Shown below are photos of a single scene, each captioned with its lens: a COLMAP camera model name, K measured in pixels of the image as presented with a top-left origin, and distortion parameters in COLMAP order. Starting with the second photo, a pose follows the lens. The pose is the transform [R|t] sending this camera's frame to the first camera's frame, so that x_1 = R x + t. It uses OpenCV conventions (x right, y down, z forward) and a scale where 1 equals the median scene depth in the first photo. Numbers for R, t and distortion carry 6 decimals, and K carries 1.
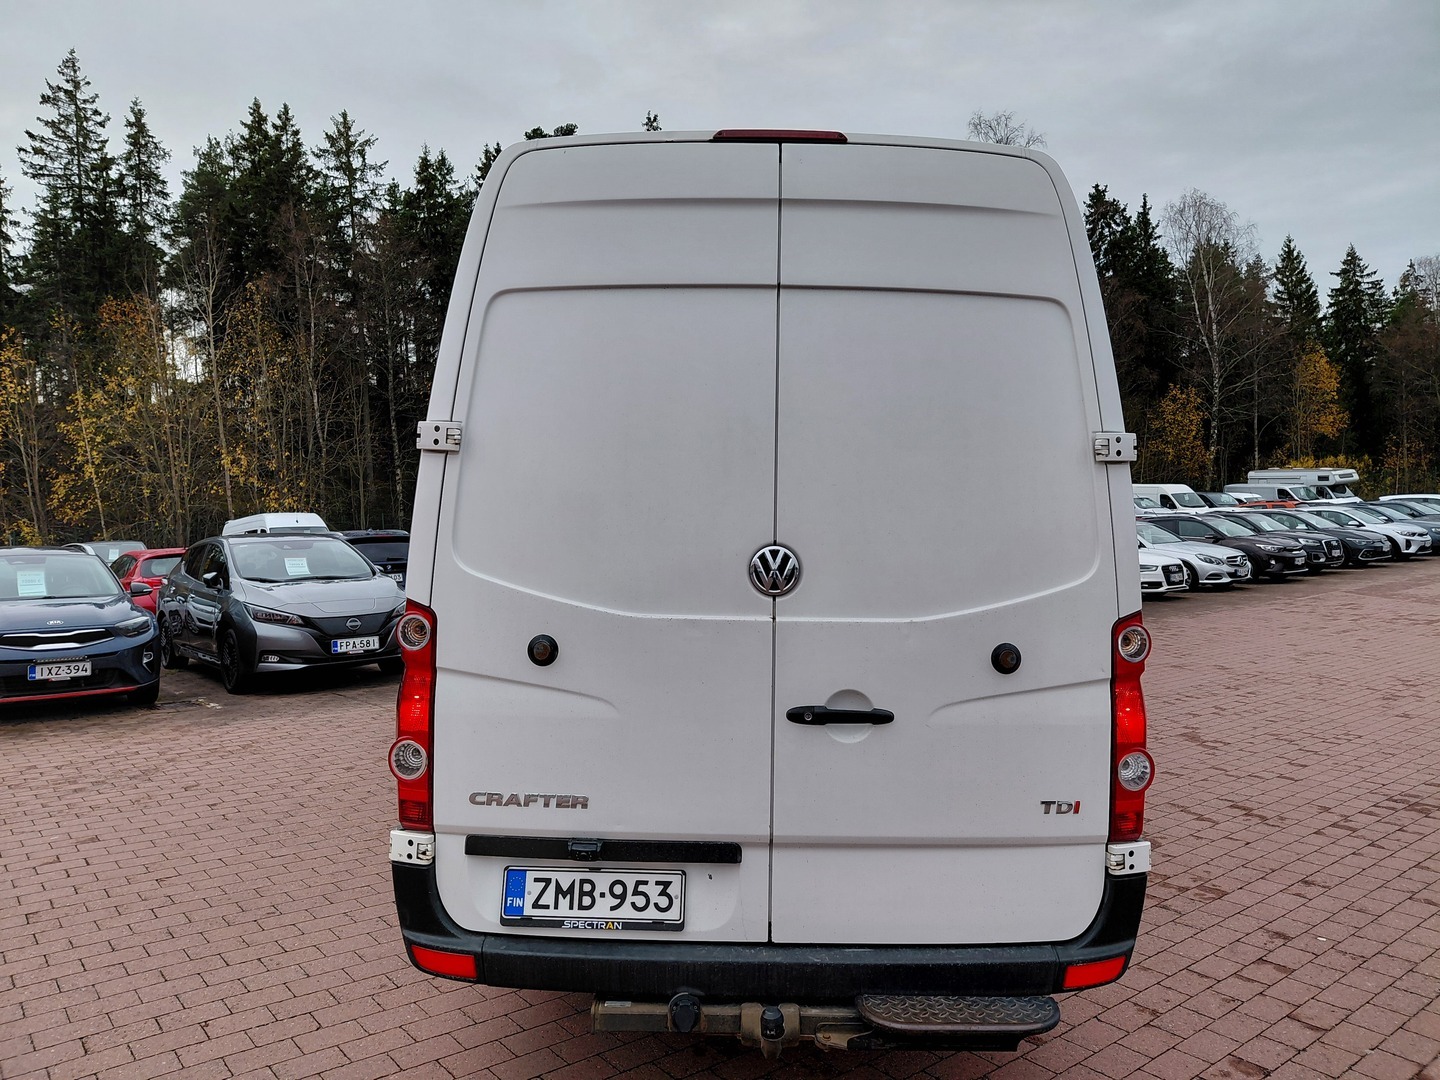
lens RADIAL K [[1070.5, 0, 725.1], [0, 1070.5, 536.0], [0, 0, 1]] dist [0.019690, -0.009028]
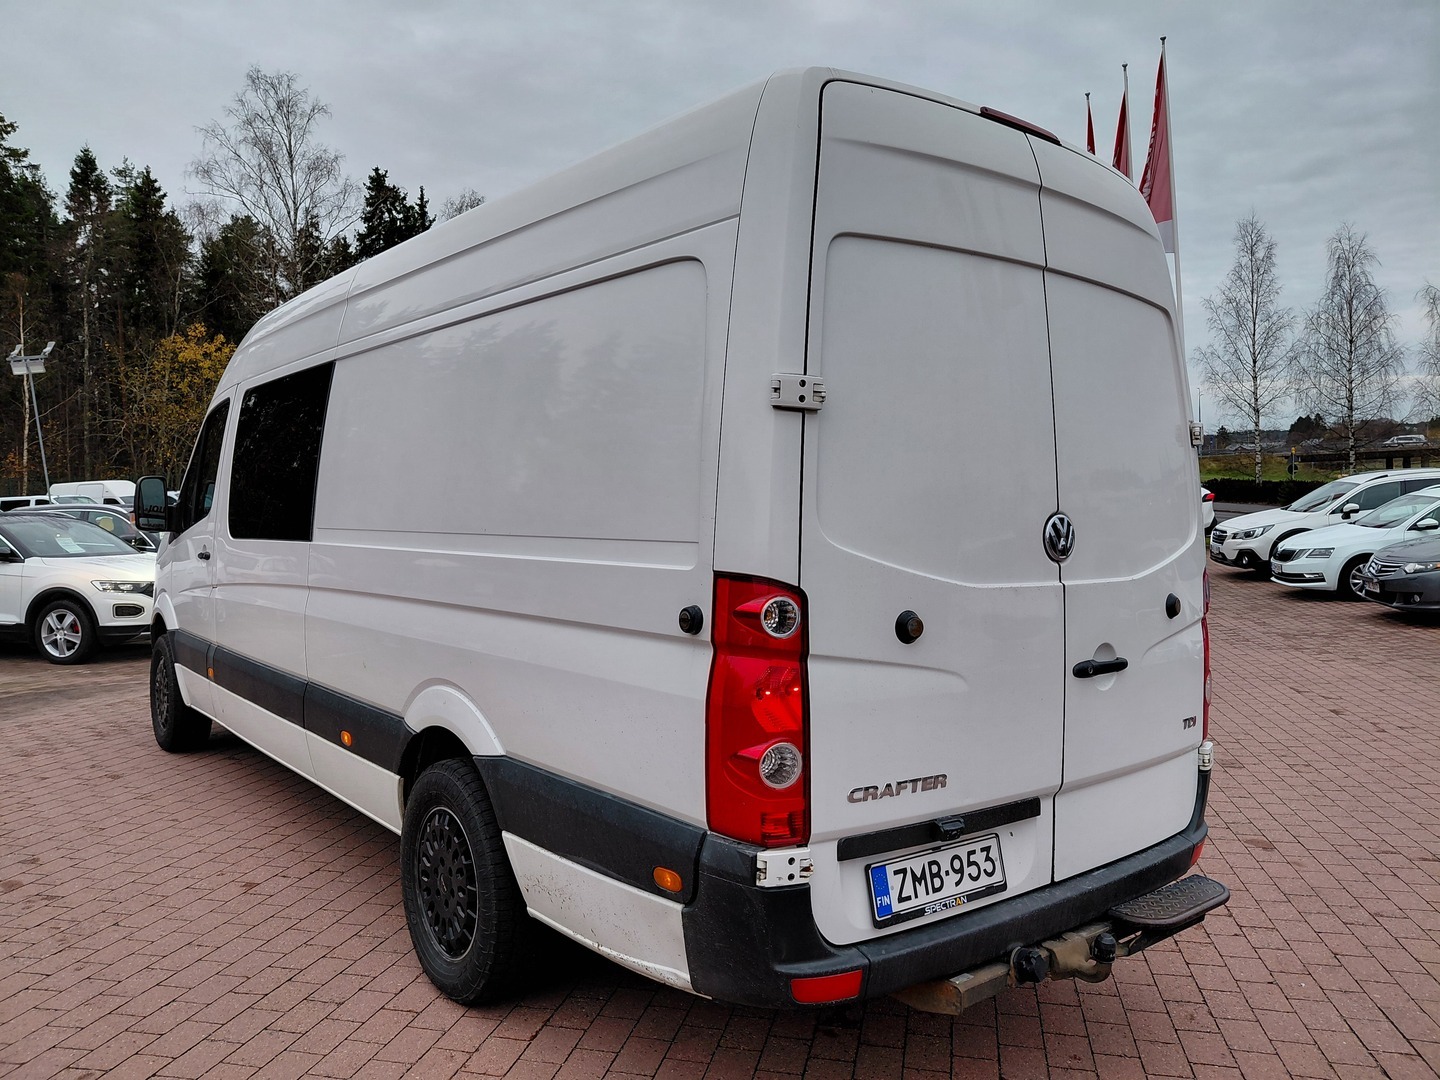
lens RADIAL K [[1070.5, 0, 721.2], [0, 1070.5, 539.6], [0, 0, 1]] dist [0.019690, -0.009028]
pose [[0.784827, -0.020654, 0.619370, -0.873843], [0.009367, 0.999726, 0.021468, 0.008077], [-0.619644, -0.011047, 0.784806, 0.363416]]
